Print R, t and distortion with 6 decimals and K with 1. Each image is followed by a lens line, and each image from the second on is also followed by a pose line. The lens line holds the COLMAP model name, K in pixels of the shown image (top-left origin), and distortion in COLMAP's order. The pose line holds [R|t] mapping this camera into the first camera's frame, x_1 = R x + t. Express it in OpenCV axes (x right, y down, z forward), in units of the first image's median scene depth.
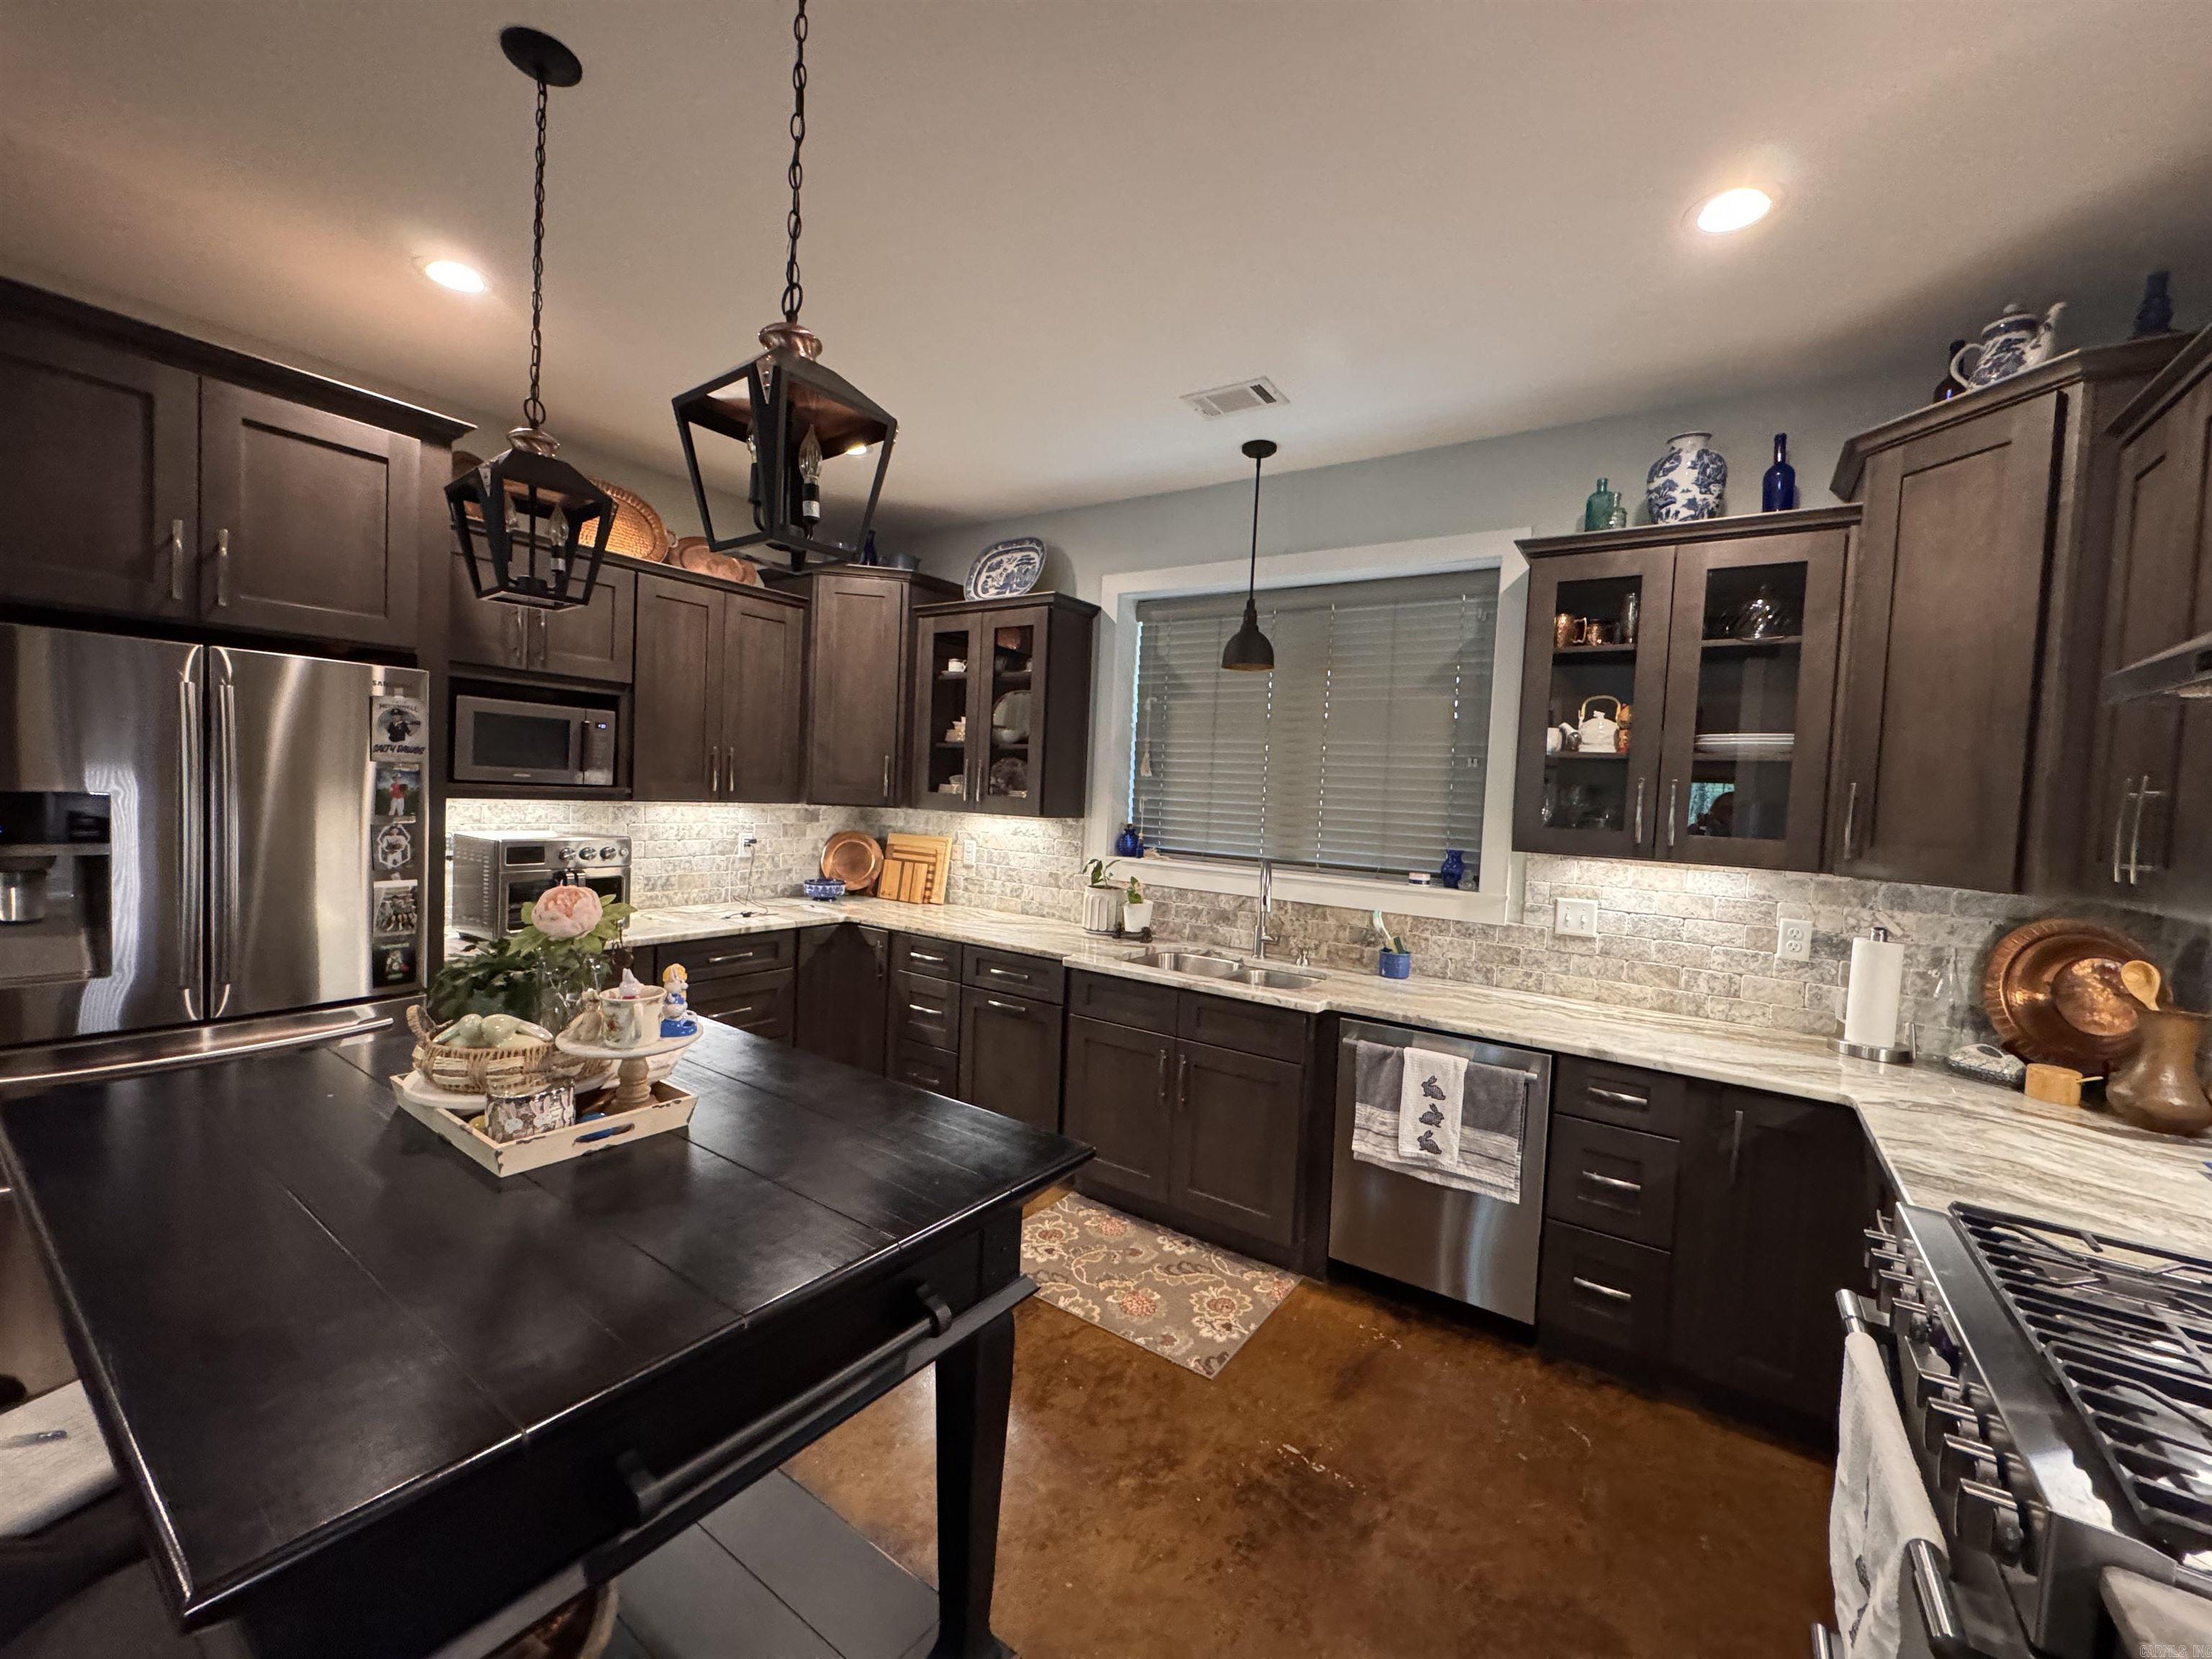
lens RADIAL K [[883.2, 0, 1103.9], [0, 883.2, 828.1], [0, 0, 1]] dist [-0.000624, -0.000799]
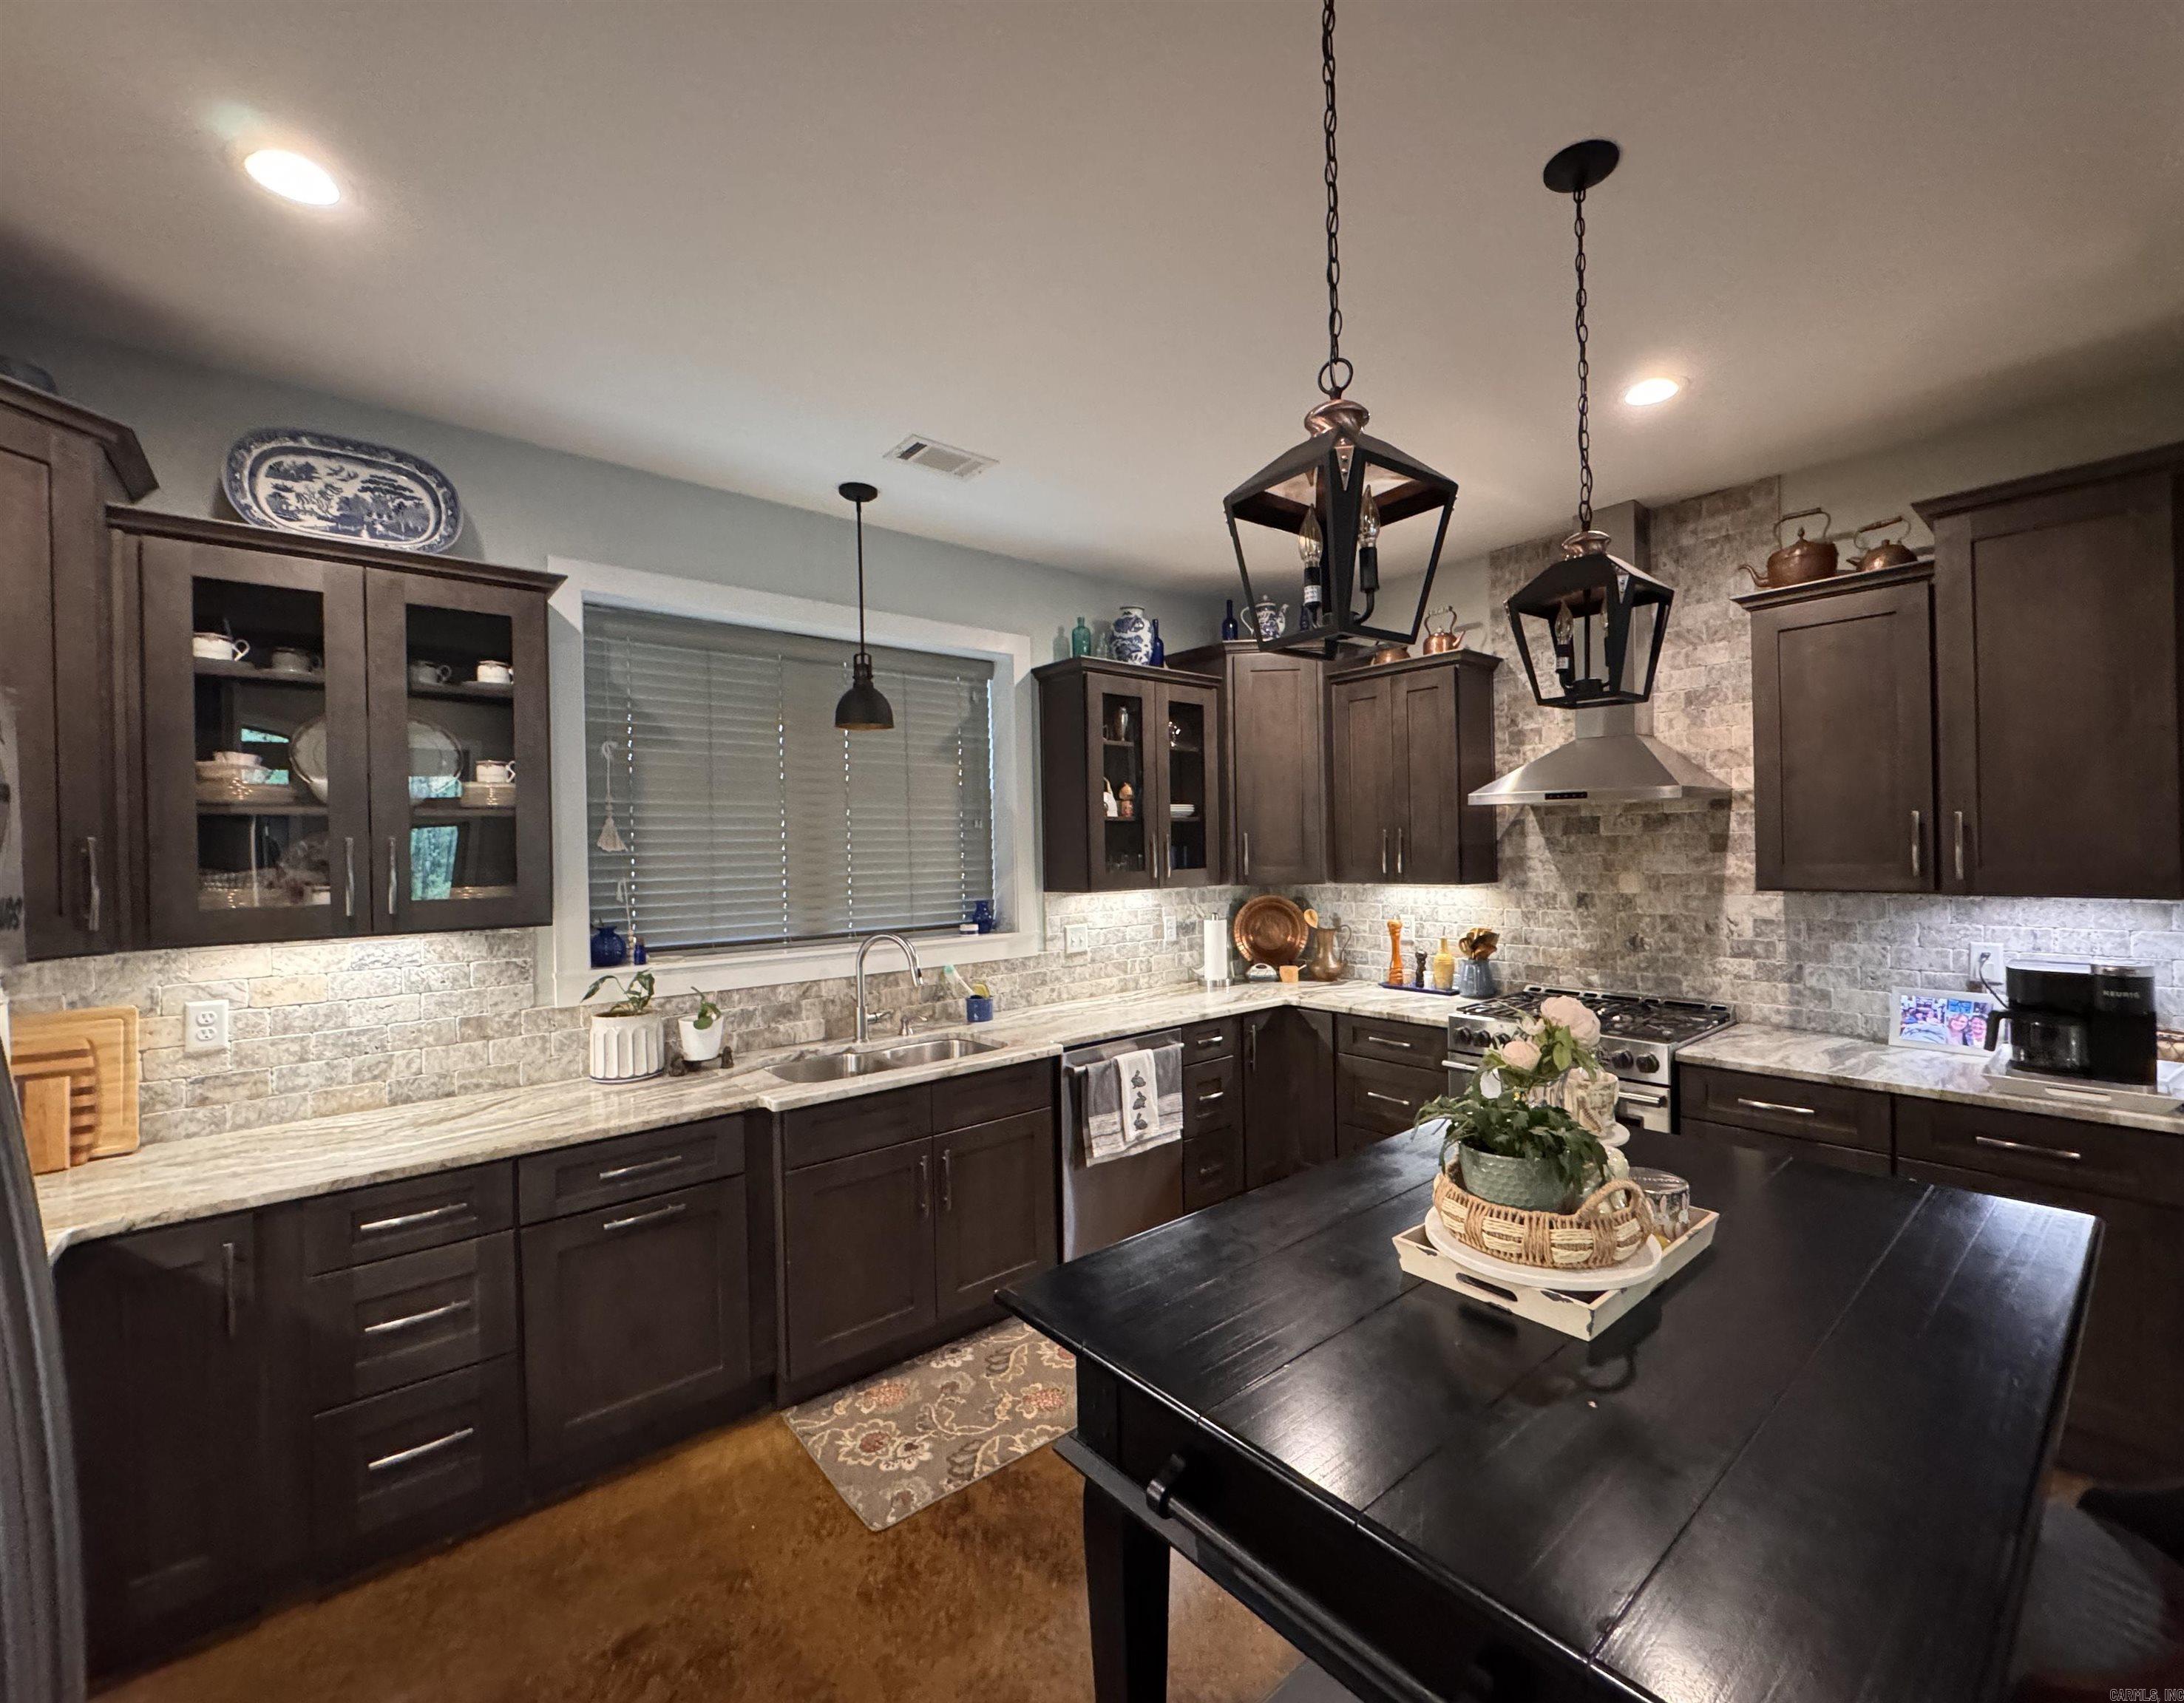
lens RADIAL K [[957.6, 0, 1092.0], [0, 957.6, 851.5], [0, 0, 1]] dist [-0.003207, 0.000341]
pose [[0.247512, -0.050477, 0.967569, -0.755796], [0.076890, 0.996516, 0.032318, -0.066572], [-0.965829, 0.066397, 0.250530, 0.536943]]
